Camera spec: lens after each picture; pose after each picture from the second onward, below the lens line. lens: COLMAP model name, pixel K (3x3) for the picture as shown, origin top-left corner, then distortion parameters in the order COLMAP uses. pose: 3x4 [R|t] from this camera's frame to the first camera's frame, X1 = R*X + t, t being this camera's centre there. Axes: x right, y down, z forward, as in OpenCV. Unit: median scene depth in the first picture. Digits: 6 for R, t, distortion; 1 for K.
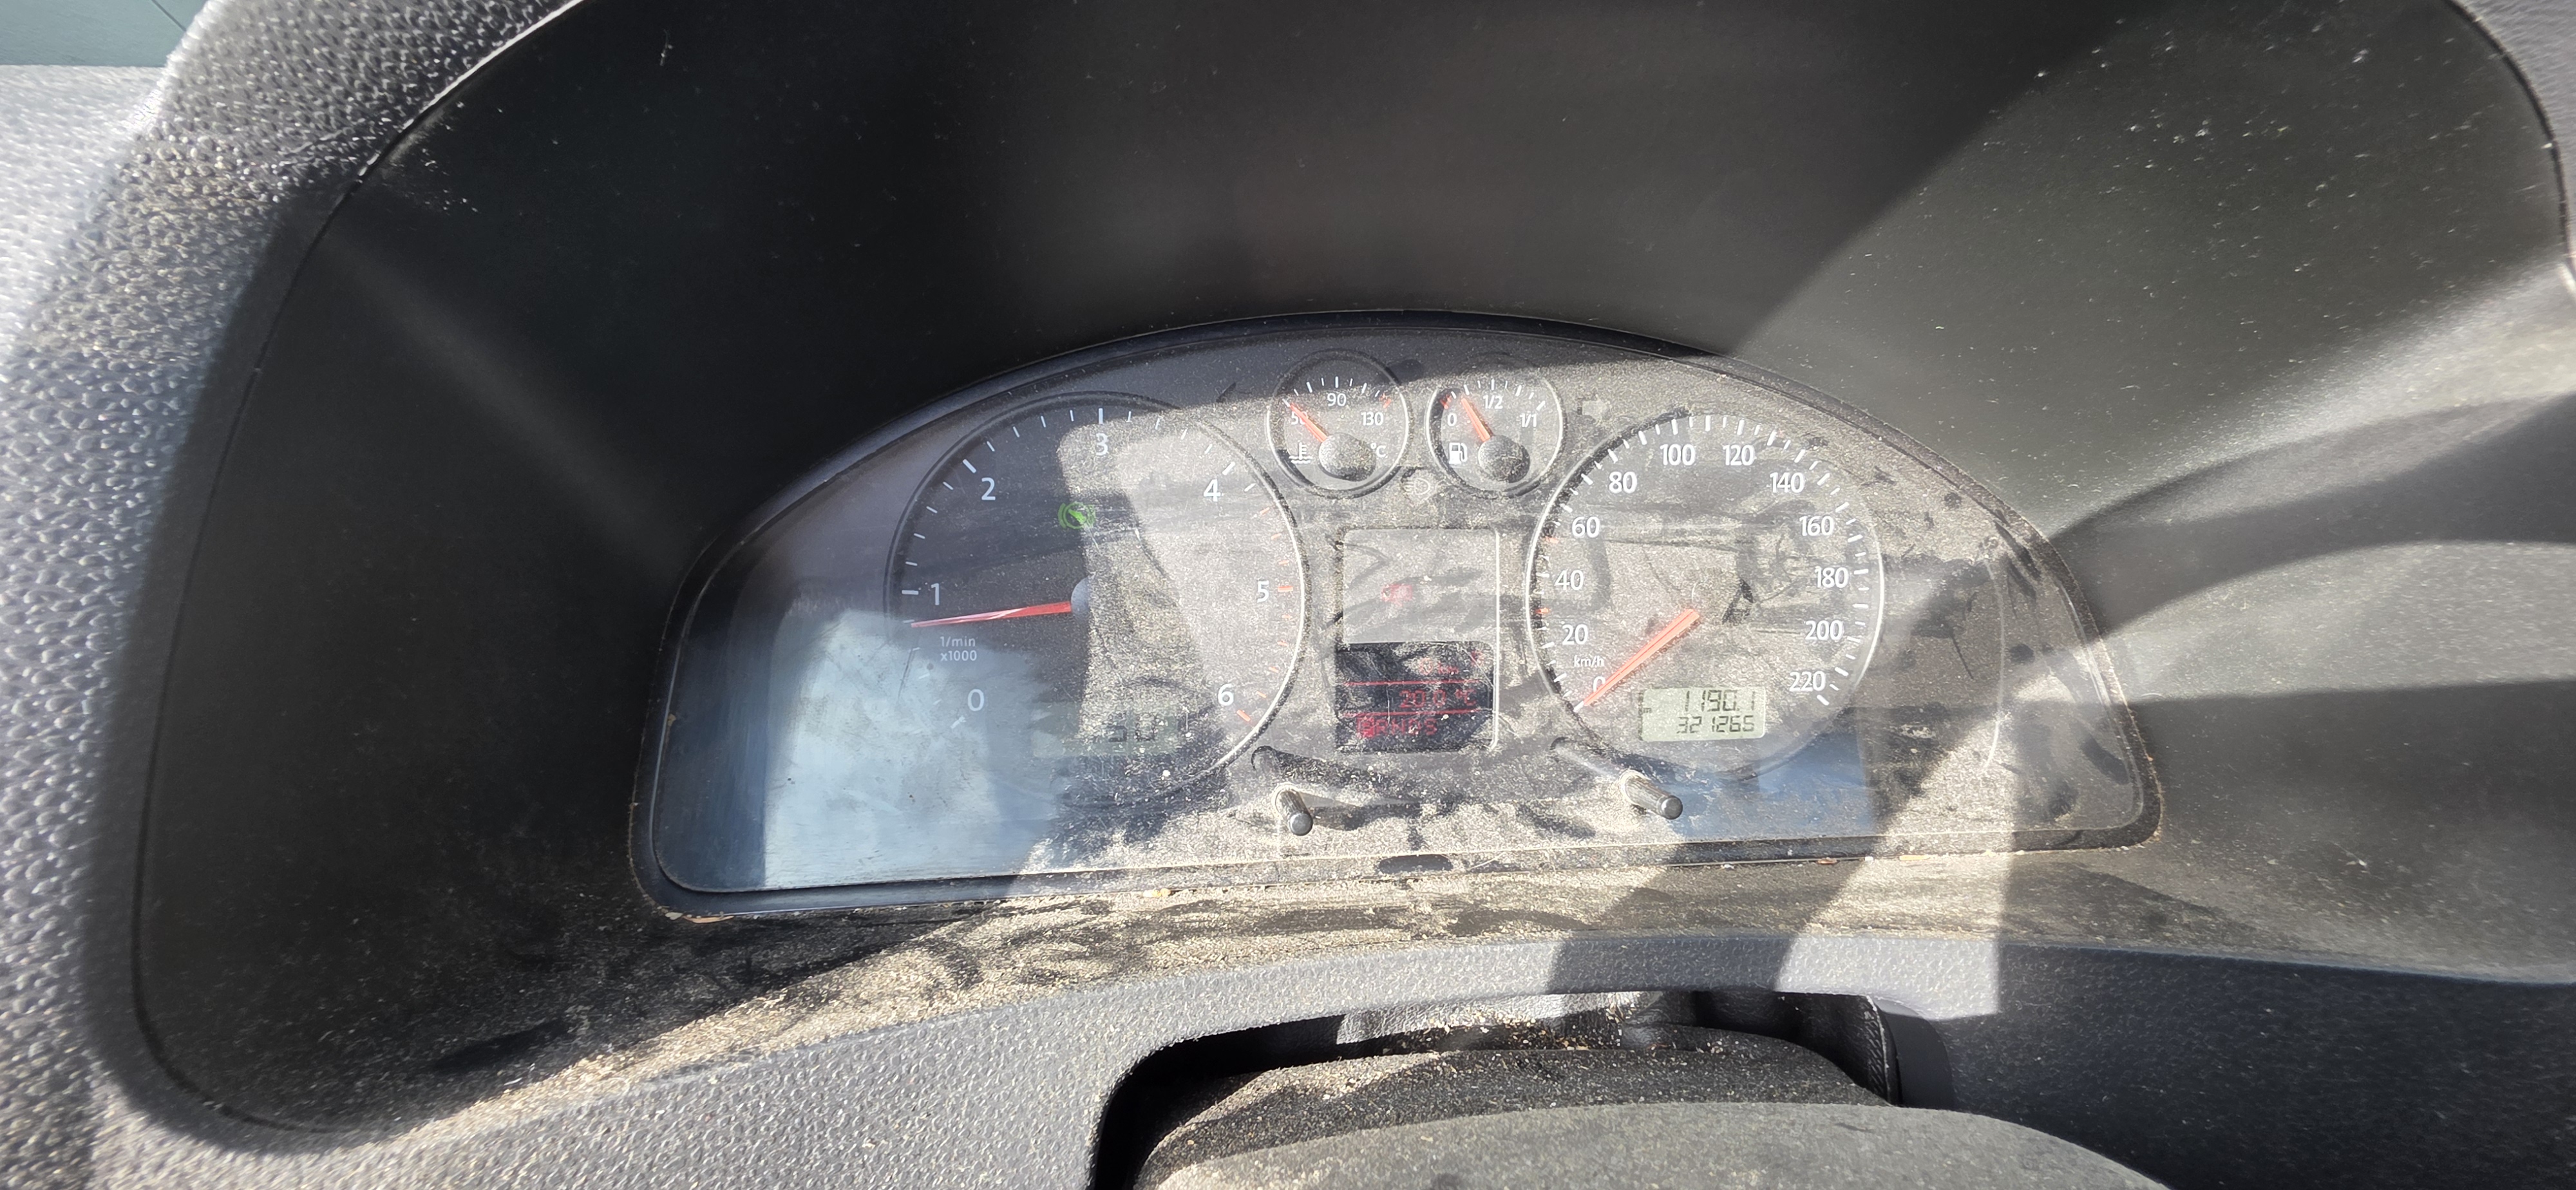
lens RADIAL K [[1033.6, 0, 1288.0], [0, 1033.6, 595.0], [0, 0, 1]] dist [0.004733, -0.001480]
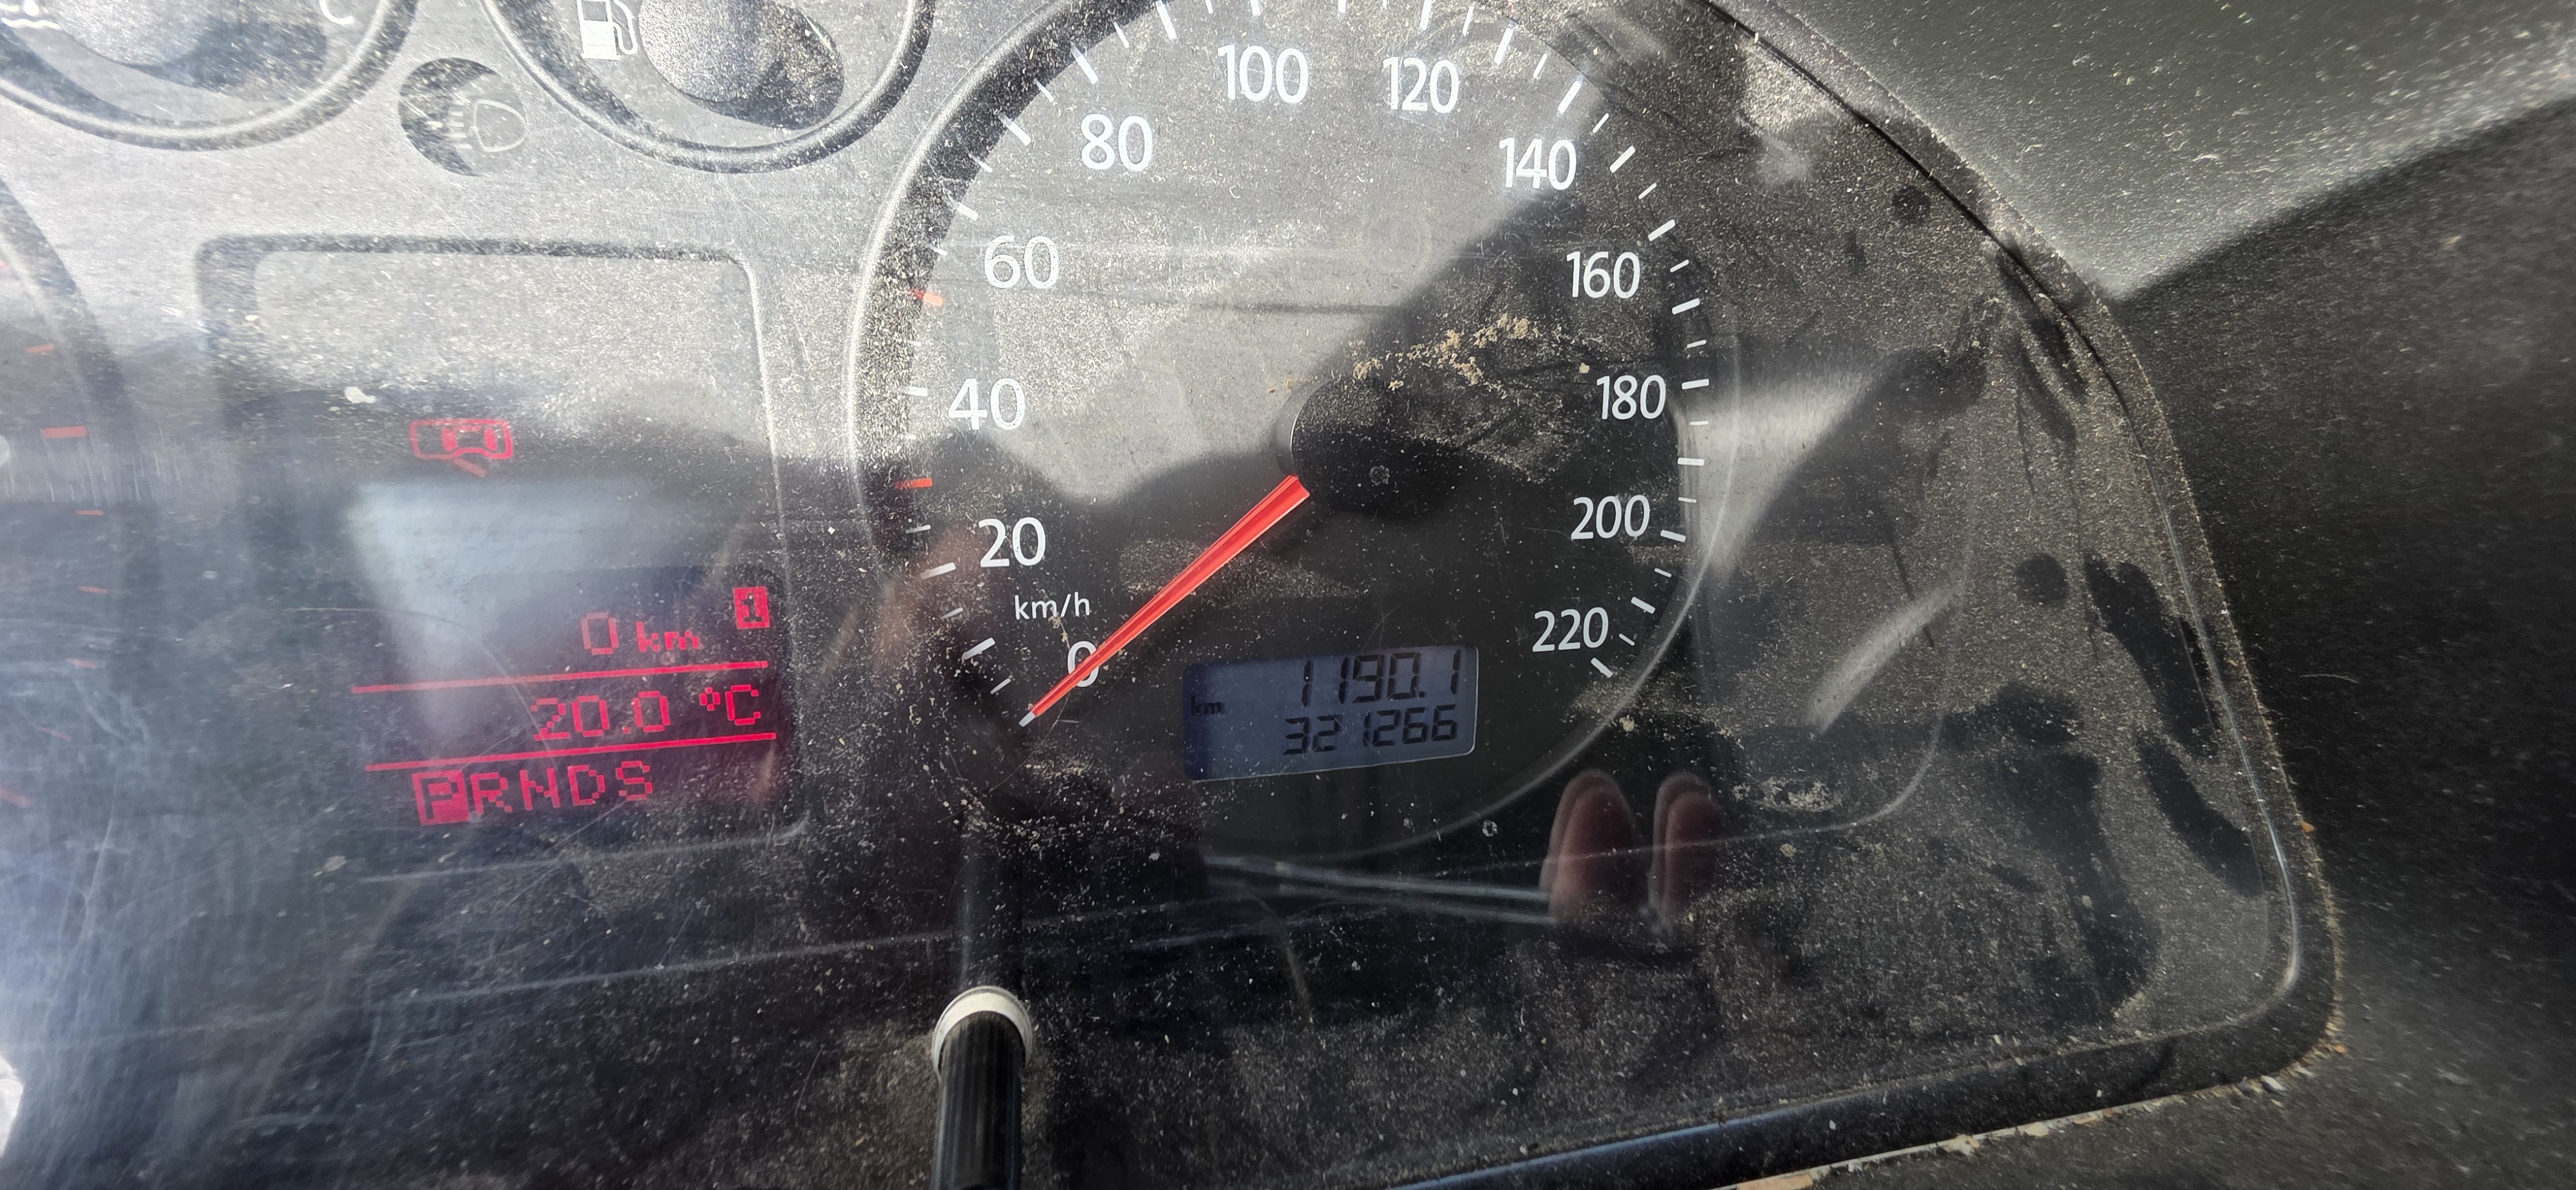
lens RADIAL K [[1058.0, 0, 1292.8], [0, 1058.0, 598.4], [0, 0, 1]] dist [0.002662, -0.000786]
pose [[0.992110, -0.024236, 0.123006, 0.350972], [0.004710, 0.987650, 0.156607, -0.003975], [-0.125282, -0.154792, 0.979971, 0.609011]]
